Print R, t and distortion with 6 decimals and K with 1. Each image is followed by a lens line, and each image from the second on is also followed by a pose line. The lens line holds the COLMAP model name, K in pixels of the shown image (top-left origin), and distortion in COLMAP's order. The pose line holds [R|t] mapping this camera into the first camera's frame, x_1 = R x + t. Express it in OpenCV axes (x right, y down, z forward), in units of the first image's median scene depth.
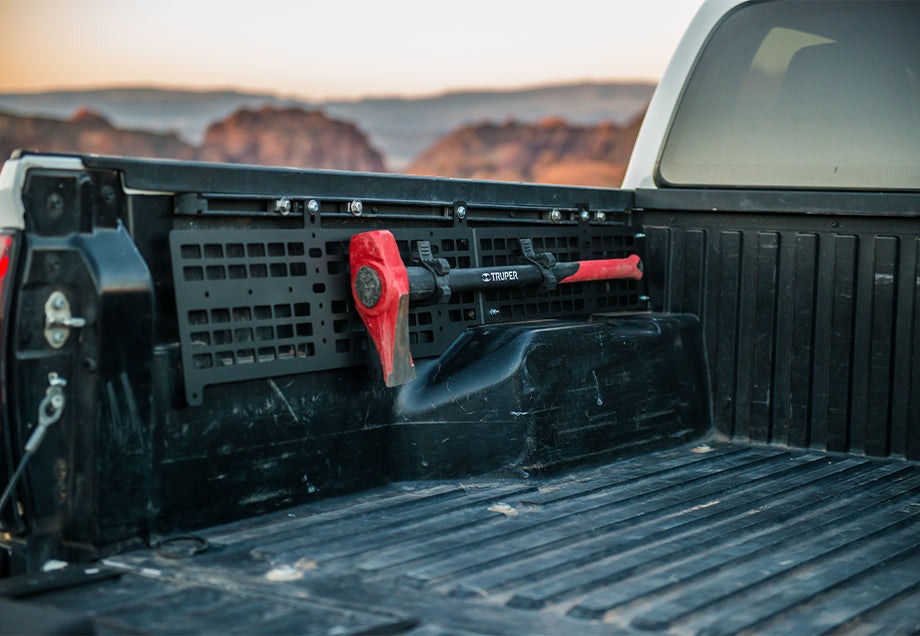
lens RADIAL K [[1449.7, 0, 460.0], [0, 1449.7, 318.0], [0, 0, 1]] dist [0.134725, -0.064895]
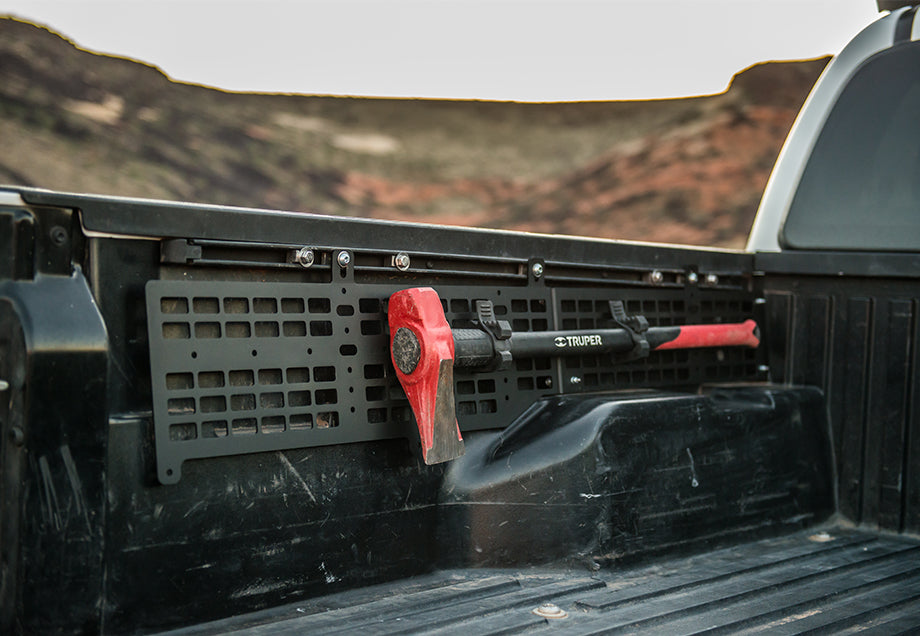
lens RADIAL K [[1285.7, 0, 460.3], [0, 1285.7, 334.4], [0, 0, 1]] dist [0.124603, -0.039674]
pose [[0.988958, 0.018372, -0.147054, 0.078911], [-0.023320, 0.999216, -0.031999, -0.006052], [0.146351, 0.035075, 0.988611, 0.211362]]
